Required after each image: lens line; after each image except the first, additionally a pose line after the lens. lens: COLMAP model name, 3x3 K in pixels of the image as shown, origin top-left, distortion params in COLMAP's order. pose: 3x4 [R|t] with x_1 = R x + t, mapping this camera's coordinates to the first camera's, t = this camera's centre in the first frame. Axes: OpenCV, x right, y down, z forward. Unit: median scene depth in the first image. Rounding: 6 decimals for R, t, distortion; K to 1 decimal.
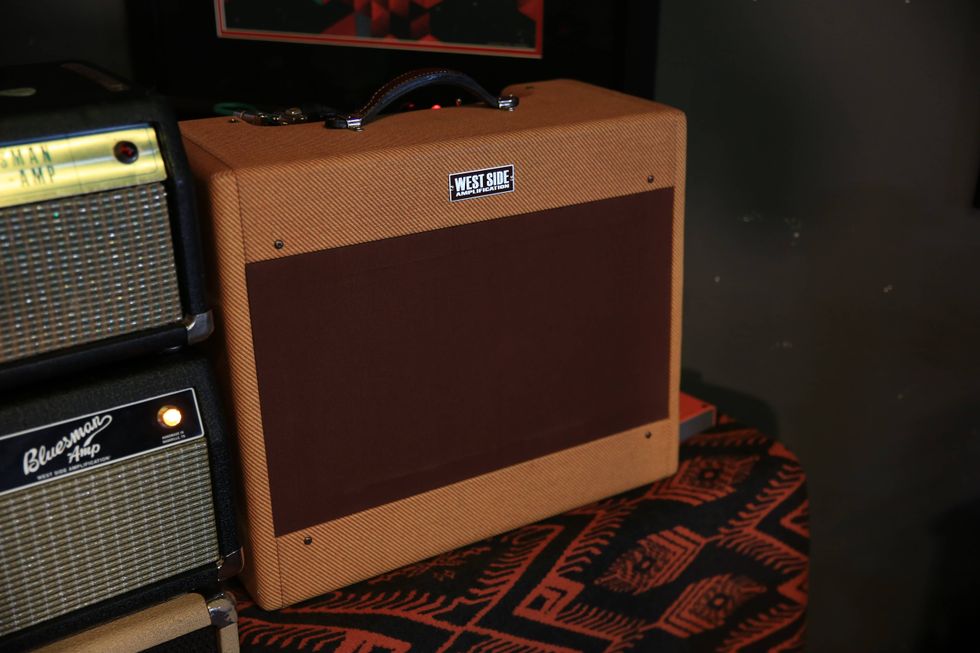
lens RADIAL K [[1136.4, 0, 490.0], [0, 1136.4, 326.5], [0, 0, 1]] dist [0.064984, -0.001424]
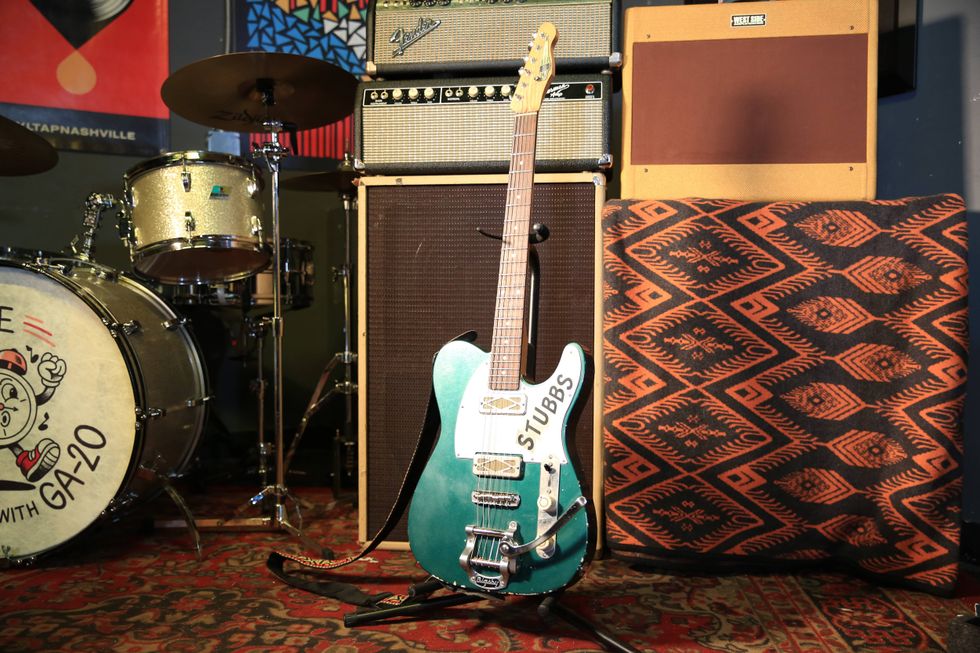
lens RADIAL K [[889.2, 0, 490.0], [0, 889.2, 326.5], [0, 0, 1]] dist [-0.035542, 0.126594]
pose [[0.750982, 0.020902, -0.659992, 0.653182], [-0.283752, 0.912727, -0.293965, 0.908677], [0.596248, 0.408036, 0.691372, -0.214846]]
